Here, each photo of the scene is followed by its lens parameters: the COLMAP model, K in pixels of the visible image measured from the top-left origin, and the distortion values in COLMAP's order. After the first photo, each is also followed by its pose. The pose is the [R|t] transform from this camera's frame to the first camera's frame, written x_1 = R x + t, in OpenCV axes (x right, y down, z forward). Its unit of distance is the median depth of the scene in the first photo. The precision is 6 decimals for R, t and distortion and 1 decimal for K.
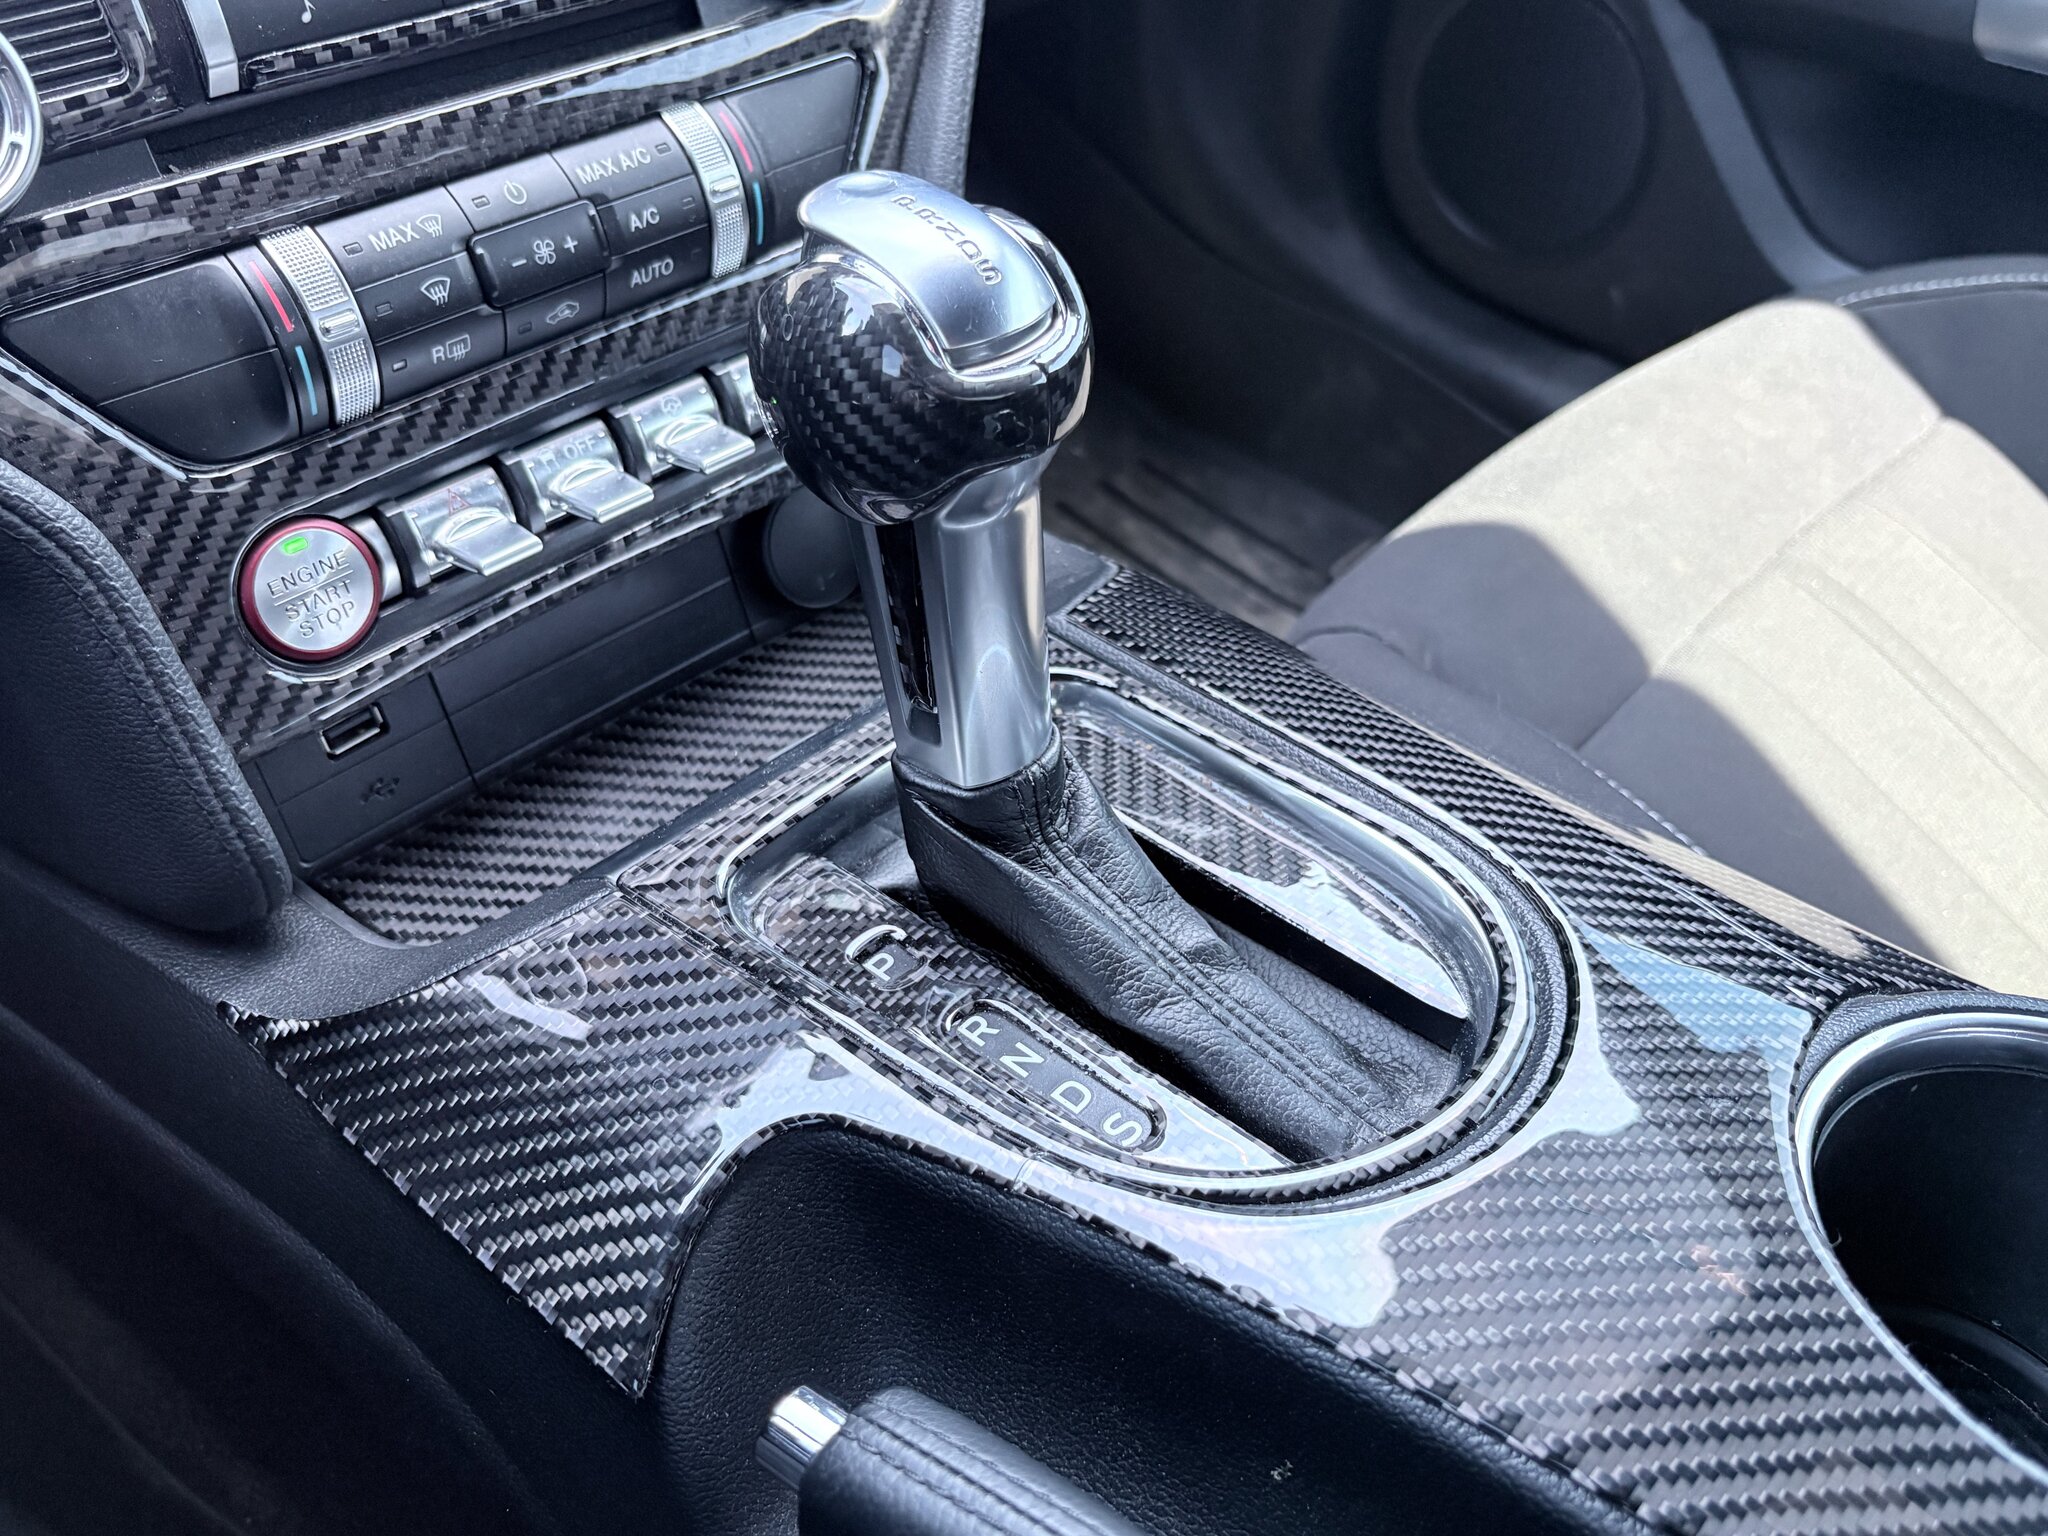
lens RADIAL K [[1686.3, 0, 1011.2], [0, 1686.3, 771.9], [0, 0, 1]] dist [-0.007483, -0.019137]
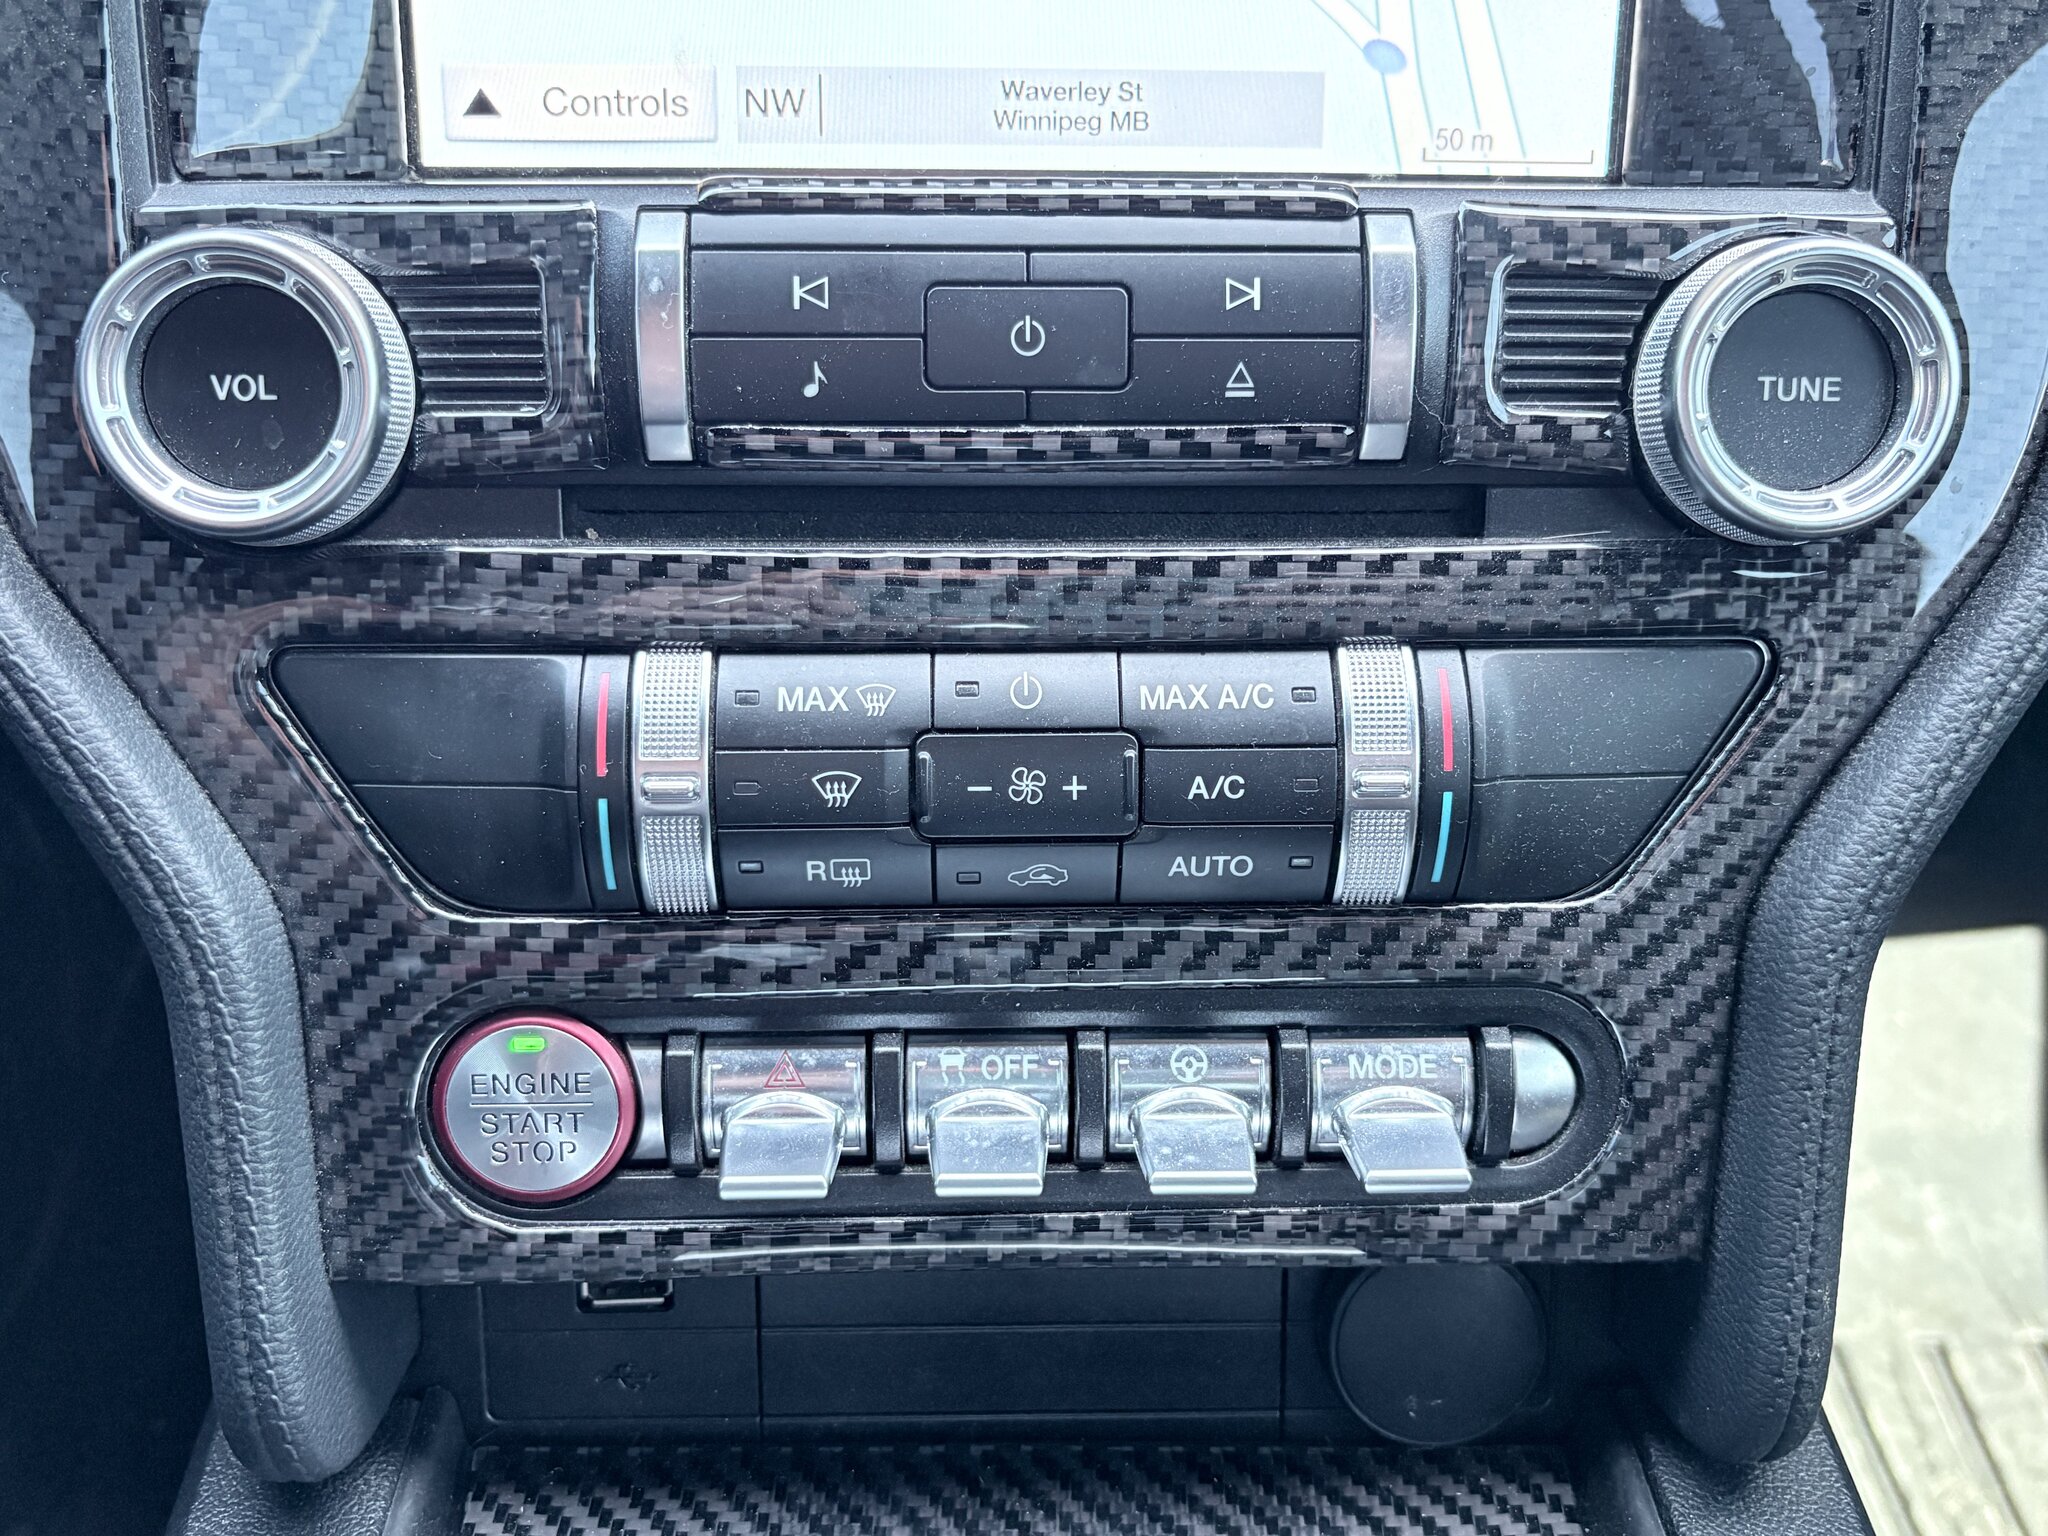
lens RADIAL K [[1929.0, 0, 1024.5], [0, 1929.0, 761.1], [0, 0, 1]] dist [-0.002333, 0.000000]
pose [[0.697049, 0.319789, -0.641762, 0.201057], [-0.459050, 0.886592, -0.056809, -0.284597], [0.550814, 0.334199, 0.764797, 0.444602]]
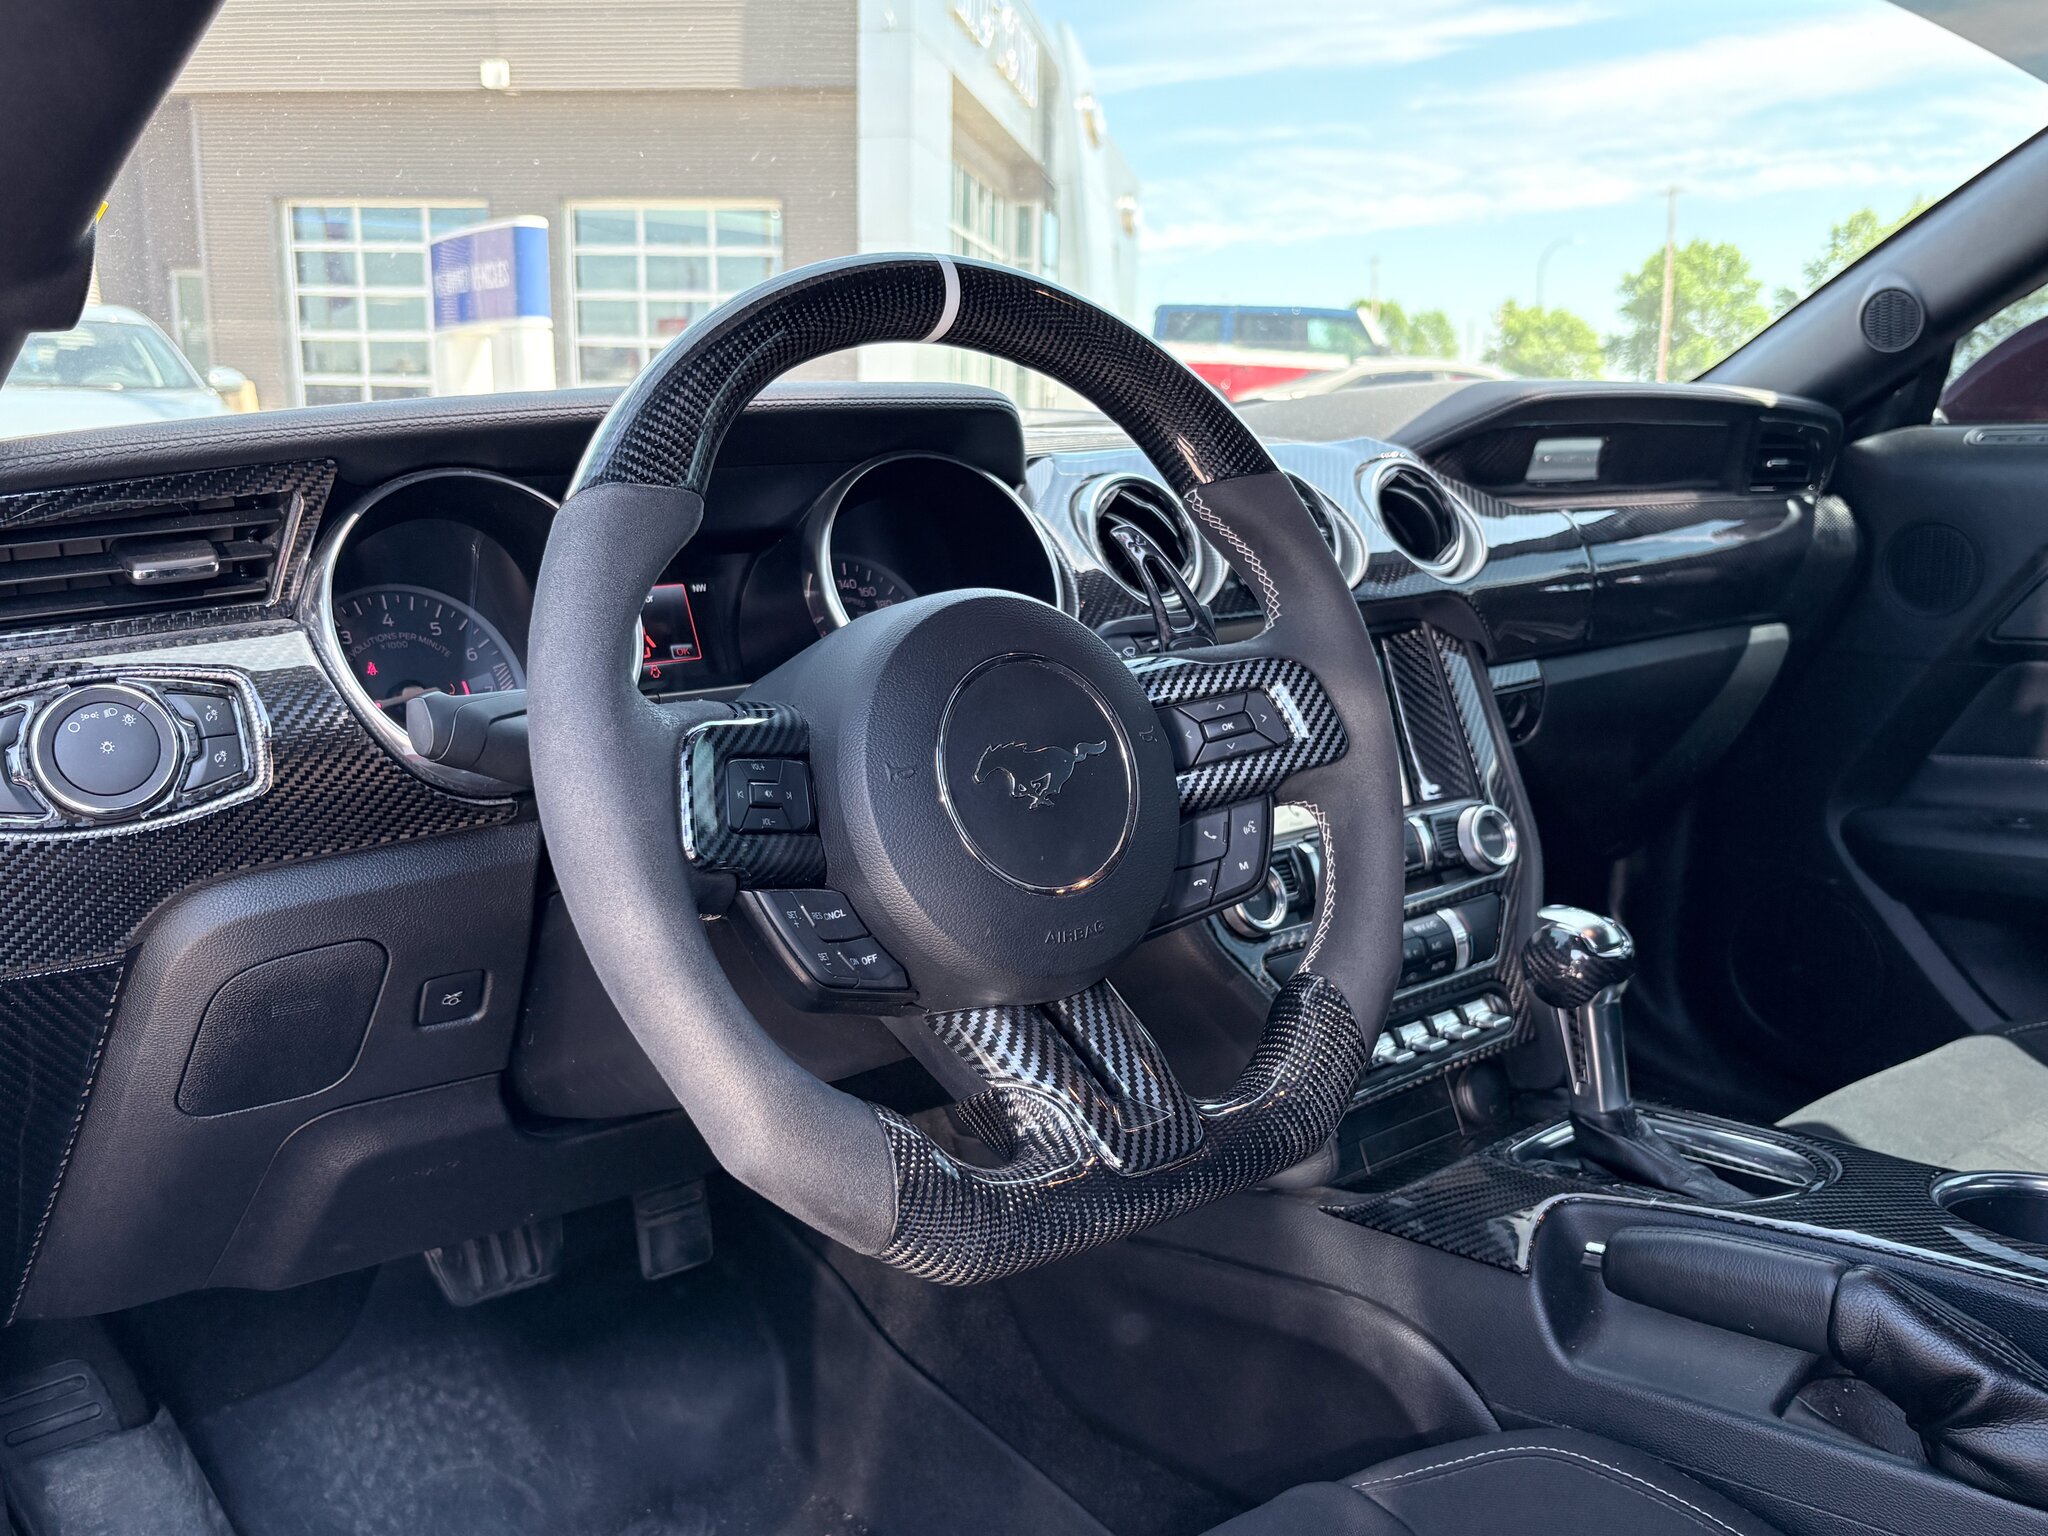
lens RADIAL K [[1738.2, 0, 1022.9], [0, 1738.2, 782.1], [0, 0, 1]] dist [0.013746, 0.006483]
pose [[0.986745, -0.051762, -0.153801, -0.466329], [-0.035566, 0.855739, -0.516184, 0.992647], [0.158332, 0.514812, 0.842556, -1.738081]]
